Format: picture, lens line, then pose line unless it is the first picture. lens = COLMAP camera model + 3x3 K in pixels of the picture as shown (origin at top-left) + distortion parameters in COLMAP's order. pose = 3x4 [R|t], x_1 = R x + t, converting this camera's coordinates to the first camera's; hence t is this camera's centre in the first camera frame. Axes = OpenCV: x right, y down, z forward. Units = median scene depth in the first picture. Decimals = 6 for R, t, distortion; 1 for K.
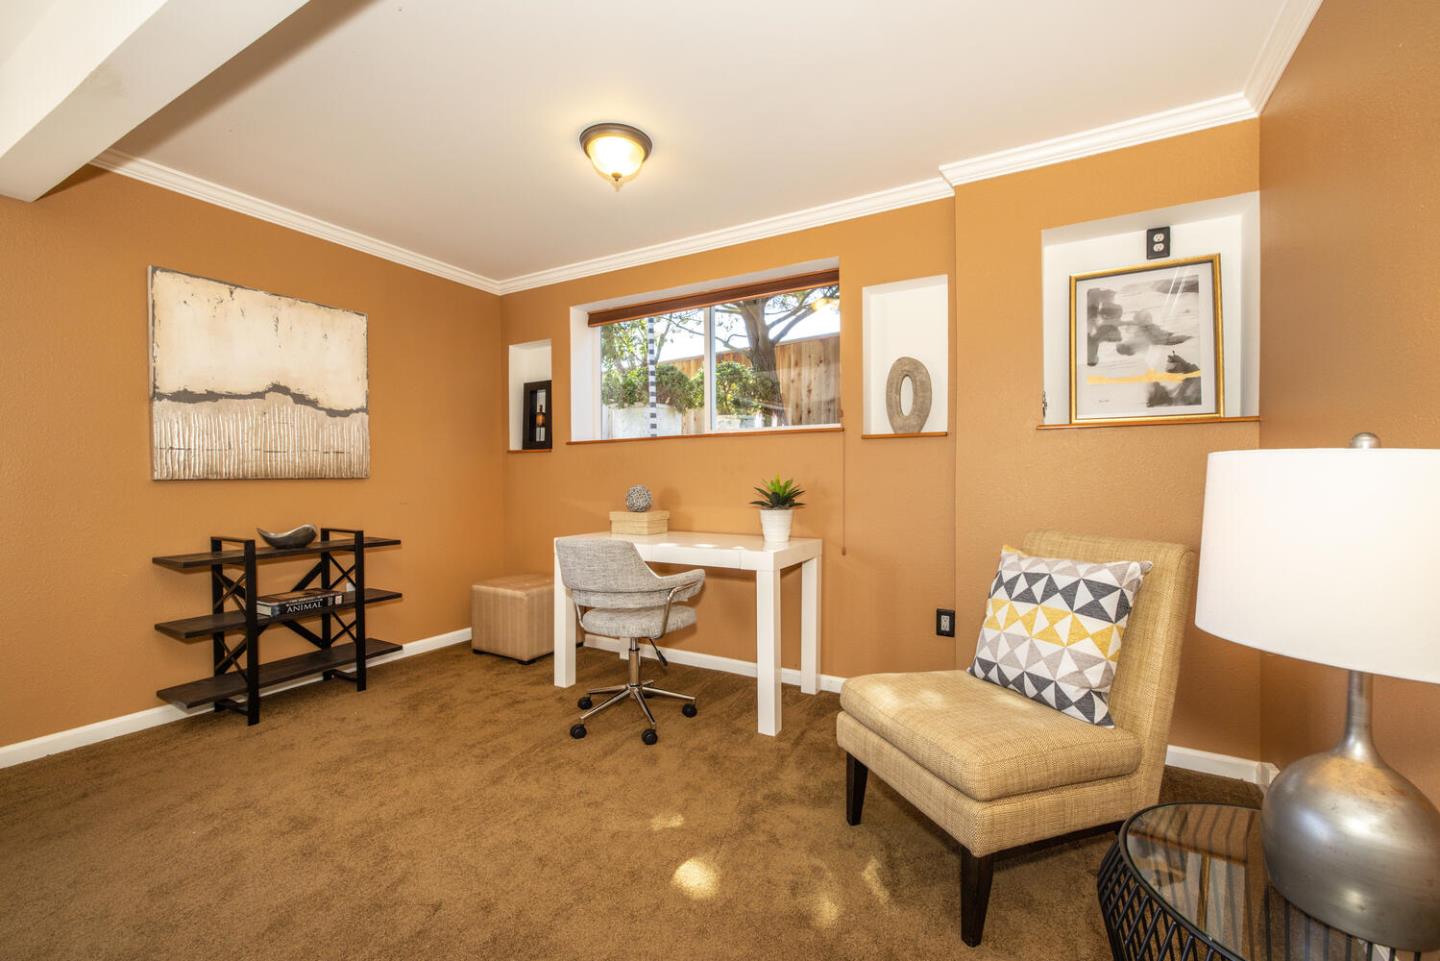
lens RADIAL K [[602.2, 0, 720.0], [0, 602.2, 480.5], [0, 0, 1]] dist [-0.000240, -0.000165]
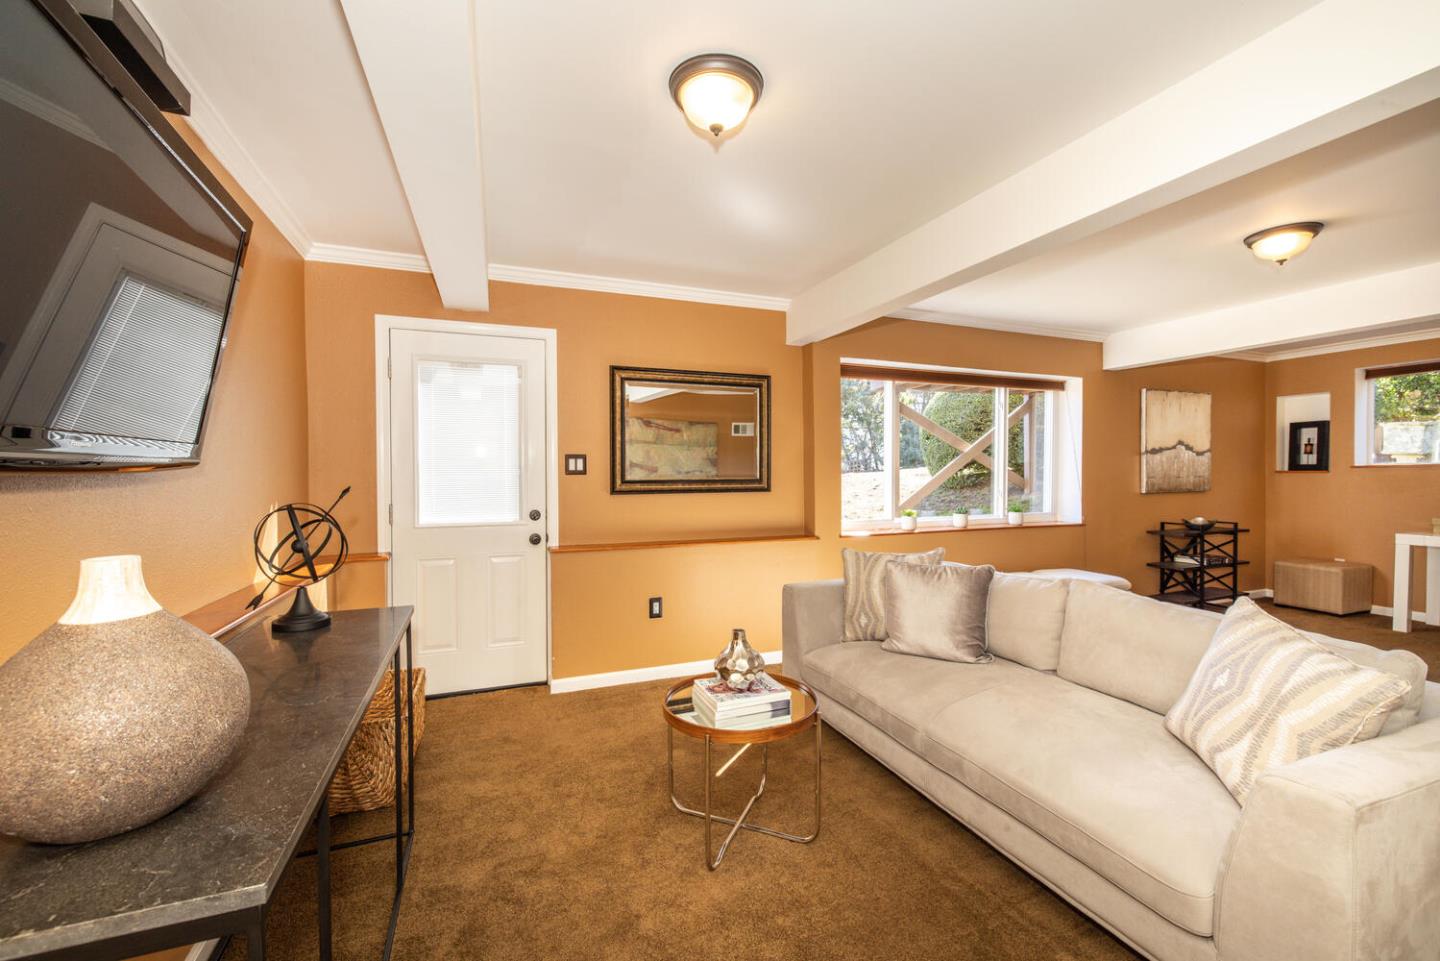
lens RADIAL K [[602.2, 0, 720.0], [0, 602.2, 480.5], [0, 0, 1]] dist [-0.000240, -0.000165]
pose [[0.778623, 0.011781, -0.627382, -0.574182], [-0.005859, 0.999917, 0.011505, -0.042689], [0.627465, -0.005283, 0.778627, -1.115514]]
